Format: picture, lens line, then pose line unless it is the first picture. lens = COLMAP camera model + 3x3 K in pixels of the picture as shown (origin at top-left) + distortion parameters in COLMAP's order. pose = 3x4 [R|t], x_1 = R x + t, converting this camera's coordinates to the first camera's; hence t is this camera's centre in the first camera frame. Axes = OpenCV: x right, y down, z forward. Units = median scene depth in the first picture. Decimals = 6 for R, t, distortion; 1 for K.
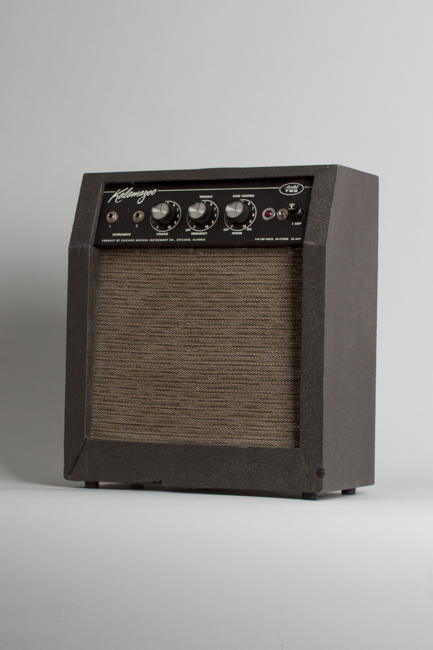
lens RADIAL K [[1706.0, 0, 216.1], [0, 1706.0, 325.1], [0, 0, 1]] dist [-0.016844, 0.000000]
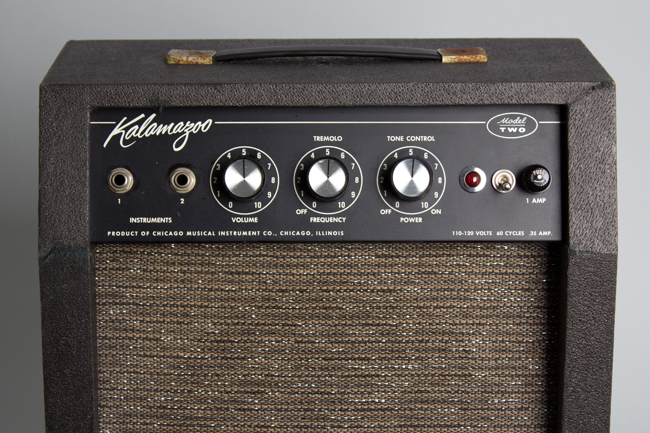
lens RADIAL K [[1754.0, 0, 325.5], [0, 1754.0, 214.3], [0, 0, 1]] dist [0.049292, 0.000000]
pose [[0.898197, -0.137581, 0.417510, -0.221680], [0.007006, 0.954122, 0.299337, -0.206293], [-0.439538, -0.265938, 0.857953, 0.558463]]
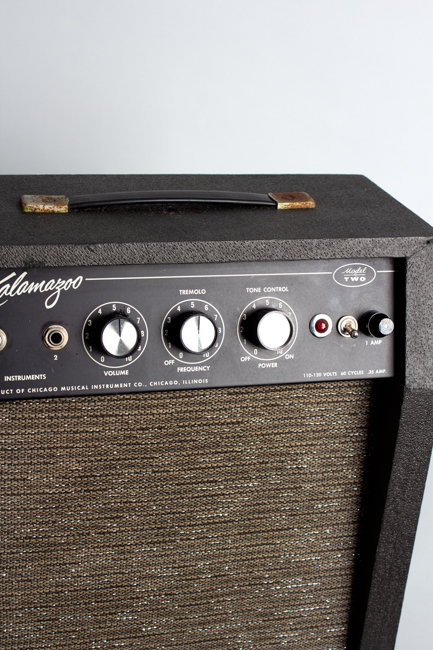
lens RADIAL K [[1044.4, 0, 210.8], [0, 1044.4, 326.7], [0, 0, 1]] dist [-0.038176, 0.000000]
pose [[0.756670, -0.228748, 0.612474, -0.198313], [-0.079010, 0.897937, 0.432975, -0.203312], [-0.649005, -0.376011, 0.661369, 0.782601]]
